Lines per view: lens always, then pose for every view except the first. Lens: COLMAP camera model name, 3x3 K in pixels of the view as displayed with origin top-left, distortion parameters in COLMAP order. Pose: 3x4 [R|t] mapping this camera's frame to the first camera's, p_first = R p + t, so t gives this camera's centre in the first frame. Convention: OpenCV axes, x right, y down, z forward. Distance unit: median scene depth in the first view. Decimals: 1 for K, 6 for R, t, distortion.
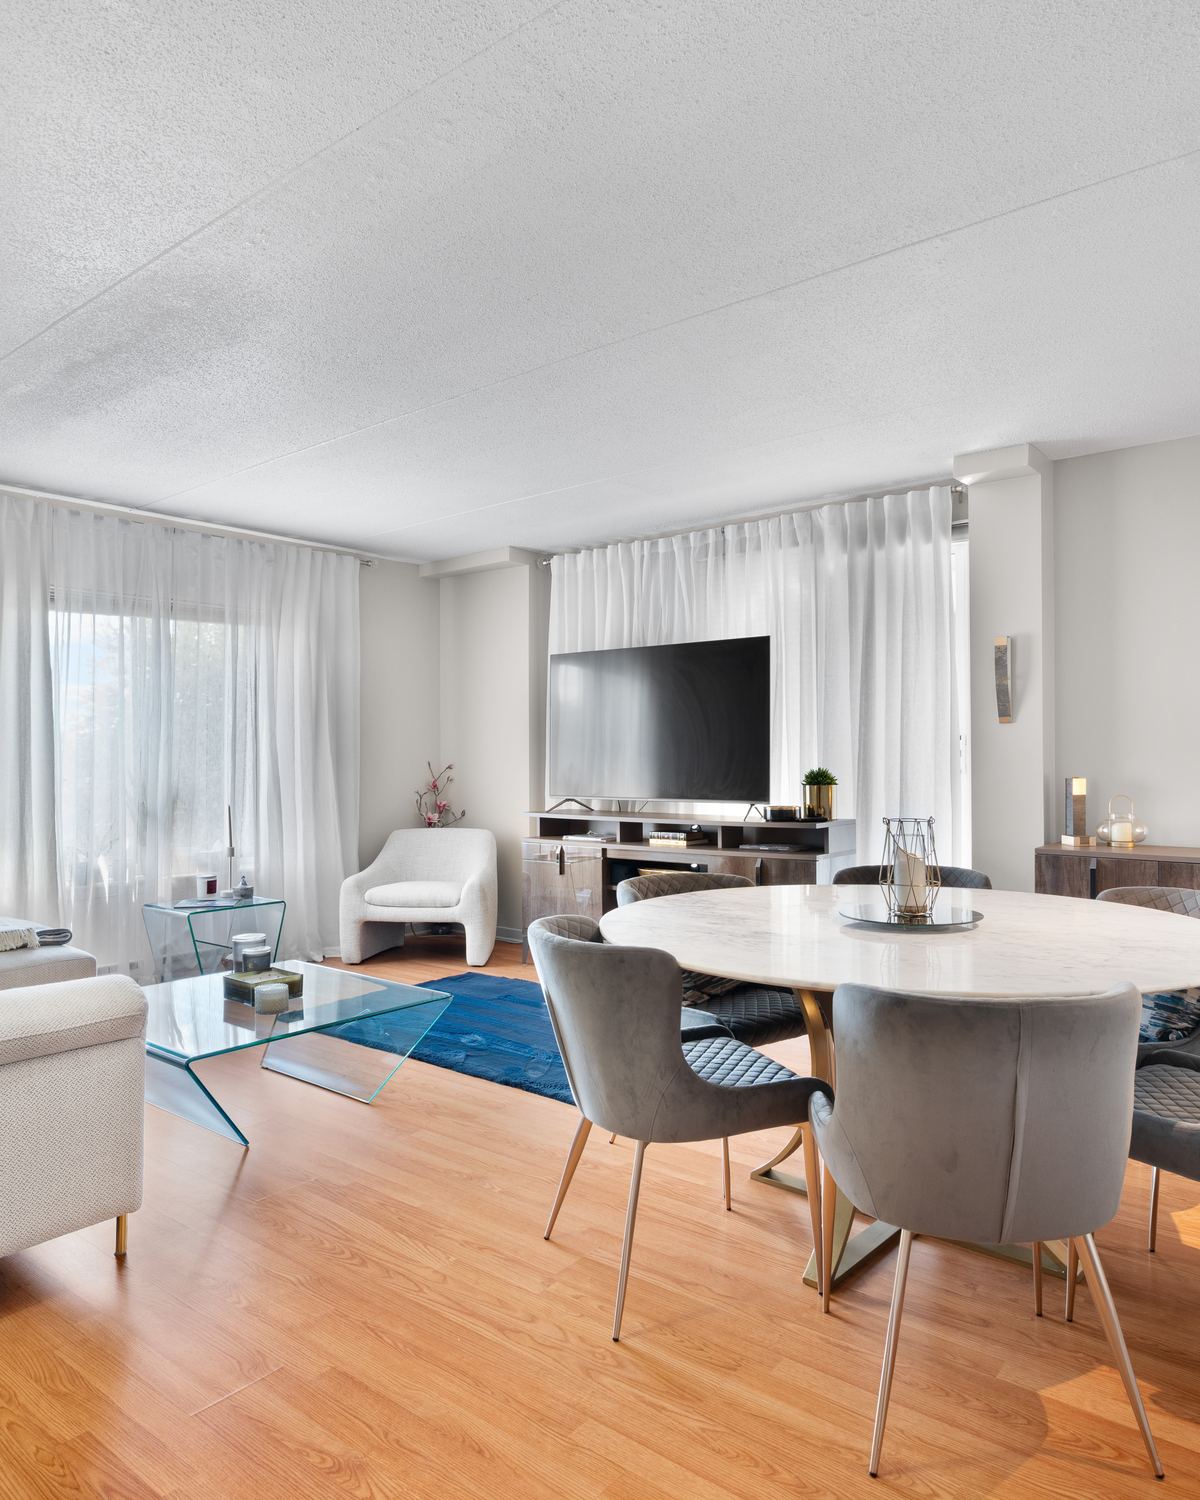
lens RADIAL K [[1052.9, 0, 598.6], [0, 1052.9, 753.4], [0, 0, 1]] dist [-0.035726, 0.003444]
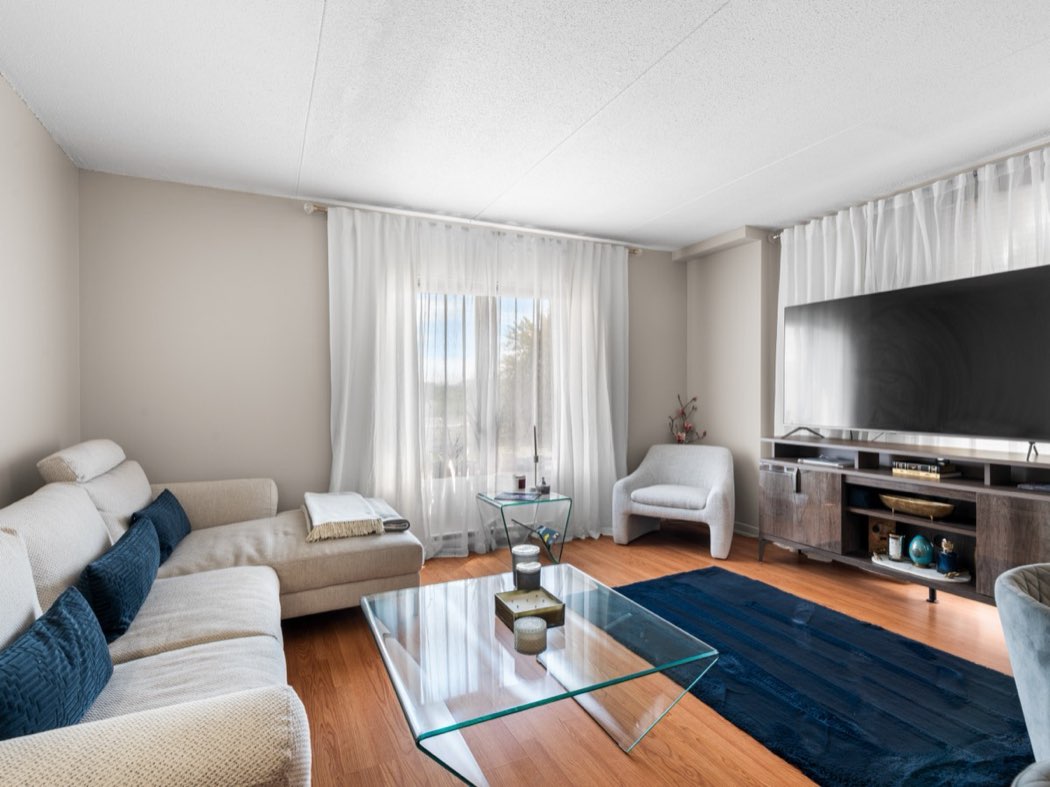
lens RADIAL K [[533.4, 0, 523.1], [0, 533.4, 396.4], [0, 0, 1]] dist [-0.010293, -0.000751]
pose [[0.910165, 0.006346, -0.414197, -0.067458], [-0.001184, 0.999918, 0.012717, 0.000742], [0.414244, -0.011084, 0.910099, 0.328309]]
